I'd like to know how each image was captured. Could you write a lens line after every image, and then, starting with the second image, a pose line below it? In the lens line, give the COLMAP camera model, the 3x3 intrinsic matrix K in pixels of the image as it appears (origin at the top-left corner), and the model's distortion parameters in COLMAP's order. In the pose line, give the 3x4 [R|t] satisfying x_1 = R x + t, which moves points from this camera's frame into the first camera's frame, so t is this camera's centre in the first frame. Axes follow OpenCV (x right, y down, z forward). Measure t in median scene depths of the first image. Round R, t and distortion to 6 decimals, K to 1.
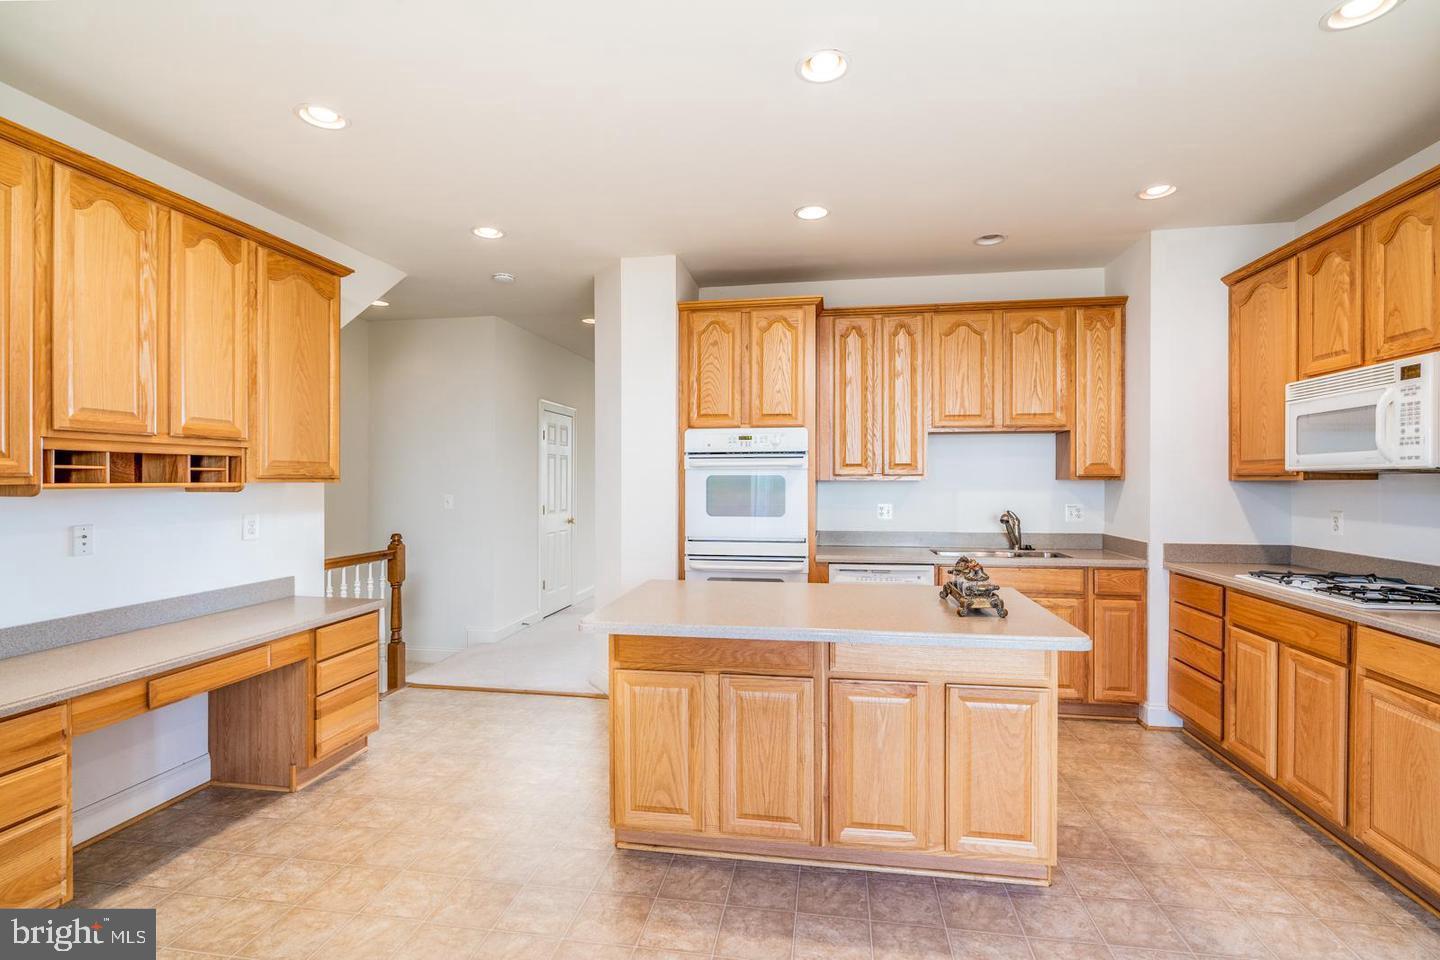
lens RADIAL K [[648.7, 0, 720.0], [0, 648.7, 480.0], [0, 0, 1]] dist [-0.003096, 0.000781]
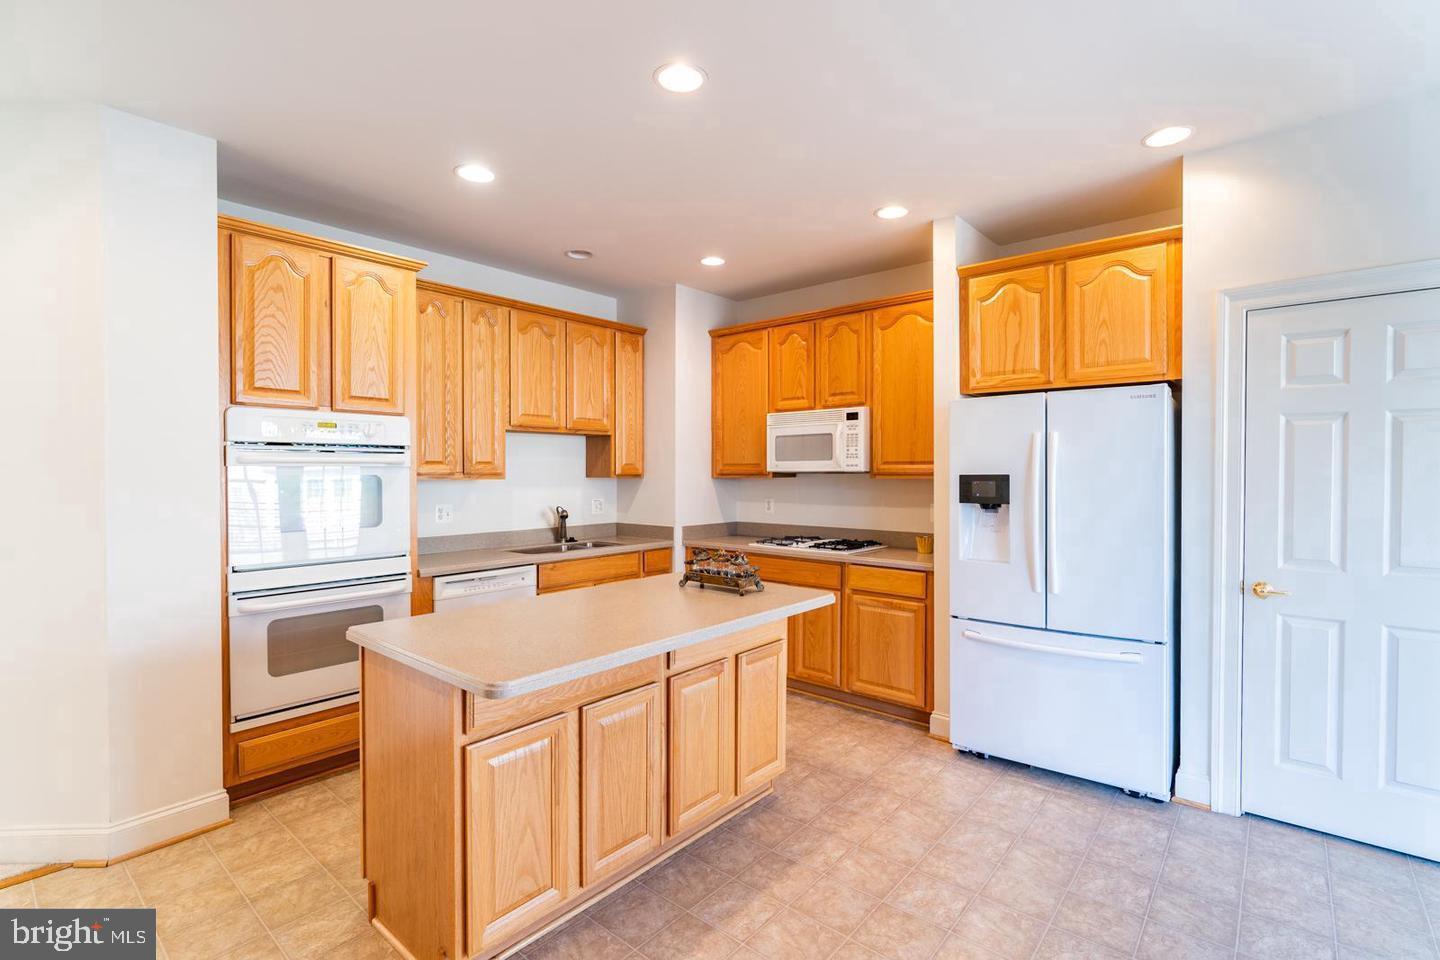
lens RADIAL K [[664.6, 0, 720.0], [0, 664.6, 480.0], [0, 0, 1]] dist [-0.012115, -0.000090]
pose [[0.519923, -0.009638, 0.854159, -0.479754], [0.002472, 0.999949, 0.009778, -0.009981], [-0.854210, -0.002972, 0.519920, 0.277316]]
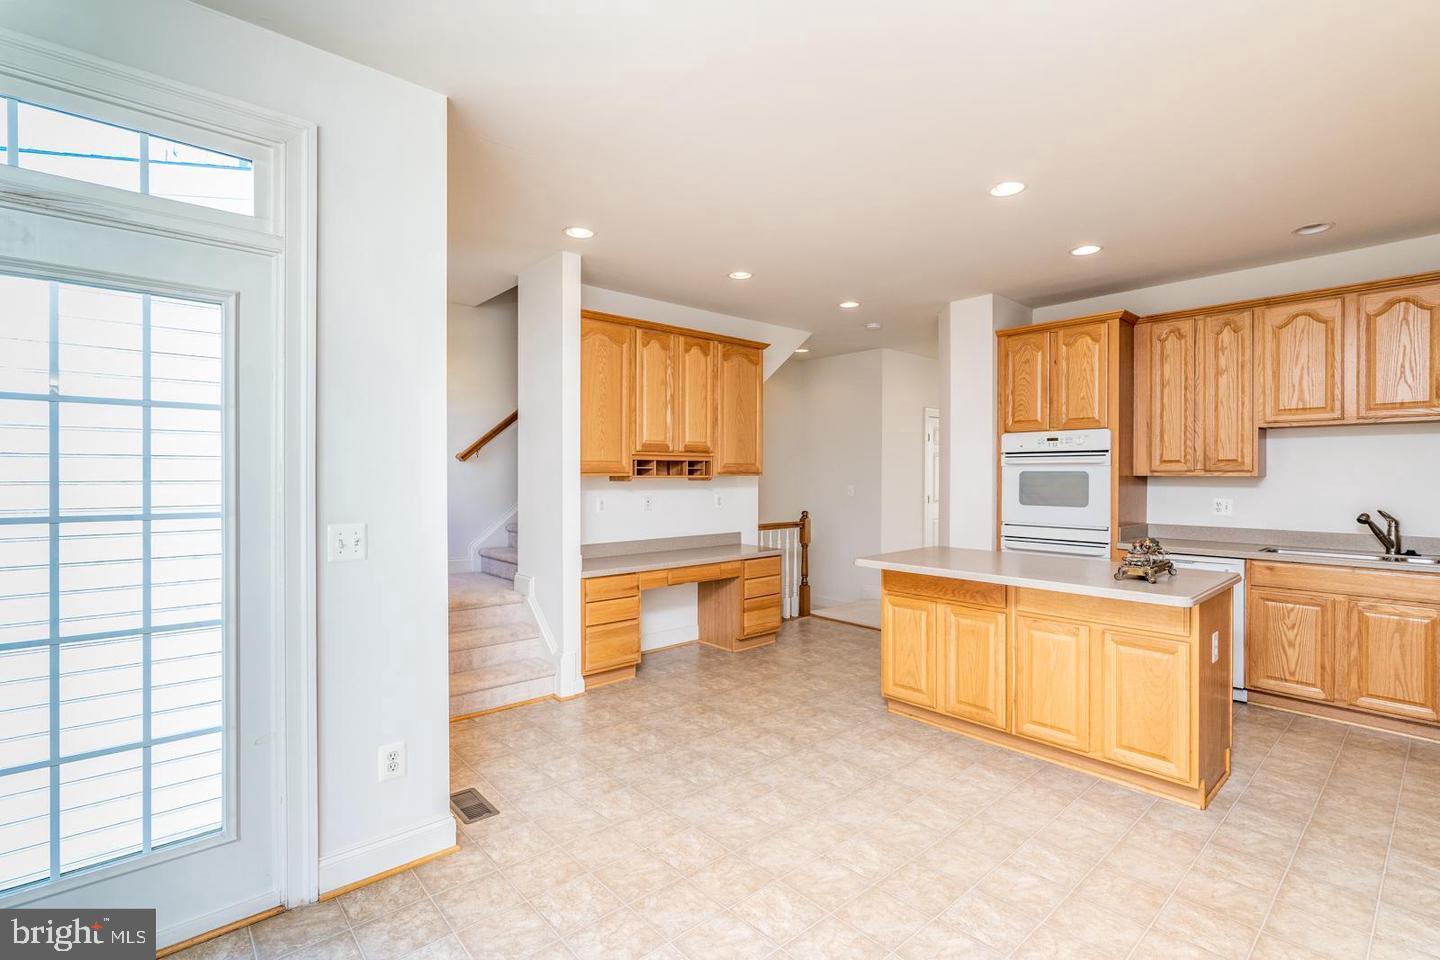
lens RADIAL K [[646.7, 0, 748.3], [0, 646.7, 479.3], [0, 0, 1]] dist [-0.010285, -0.000177]
pose [[0.795632, 0.007450, -0.605734, 0.392482], [-0.003186, 0.999962, 0.008114, -0.000381], [0.605772, -0.004526, 0.795625, -0.334564]]
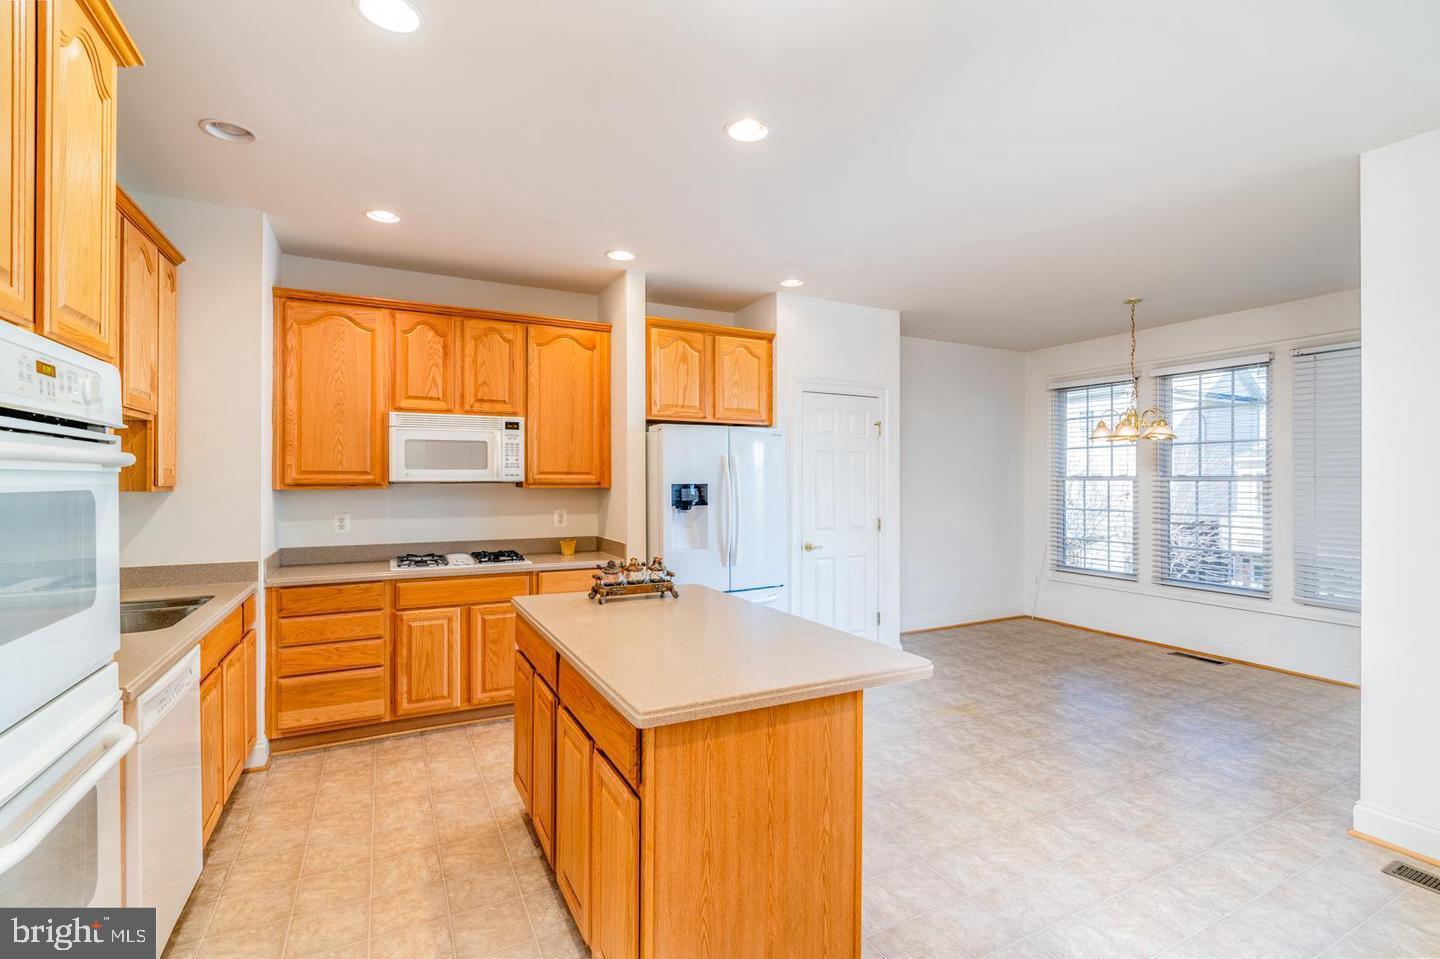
lens RADIAL K [[664.6, 0, 720.0], [0, 664.6, 479.5], [0, 0, 1]] dist [-0.012115, -0.000090]
pose [[-0.590815, 0.004908, 0.806792, -0.518074], [0.003310, 0.999988, -0.003659, -0.010532], [-0.806801, 0.000509, -0.590824, 1.188012]]
